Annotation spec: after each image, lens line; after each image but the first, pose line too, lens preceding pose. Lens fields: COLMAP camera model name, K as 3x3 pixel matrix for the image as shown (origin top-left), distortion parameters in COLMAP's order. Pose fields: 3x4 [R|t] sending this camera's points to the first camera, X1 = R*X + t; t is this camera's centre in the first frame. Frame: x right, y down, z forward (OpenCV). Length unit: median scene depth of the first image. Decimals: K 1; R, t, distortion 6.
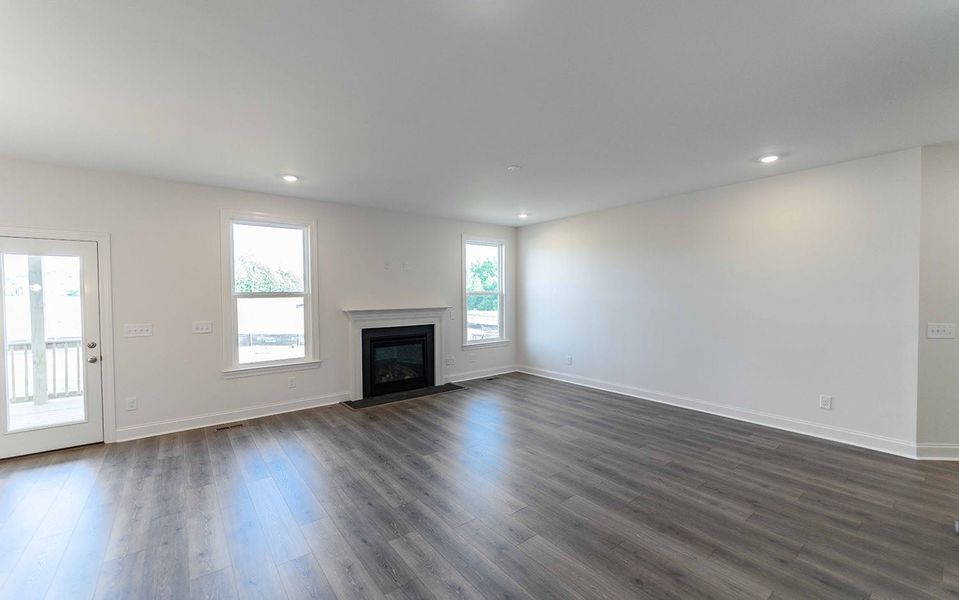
lens RADIAL K [[387.4, 0, 479.6], [0, 387.4, 301.9], [0, 0, 1]] dist [-0.001136, -0.000356]
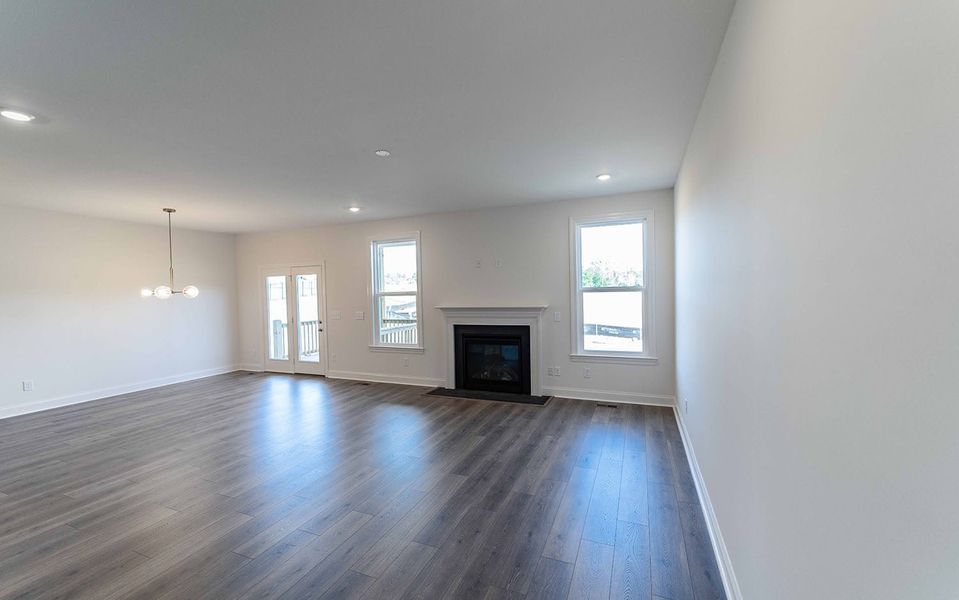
lens RADIAL K [[387.4, 0, 479.6], [0, 387.4, 301.9], [0, 0, 1]] dist [-0.001136, -0.000356]
pose [[0.489002, 0.020208, -0.872048, 0.681308], [-0.002012, 0.999755, 0.022039, -0.018412], [0.872280, -0.009022, 0.488923, 0.531909]]
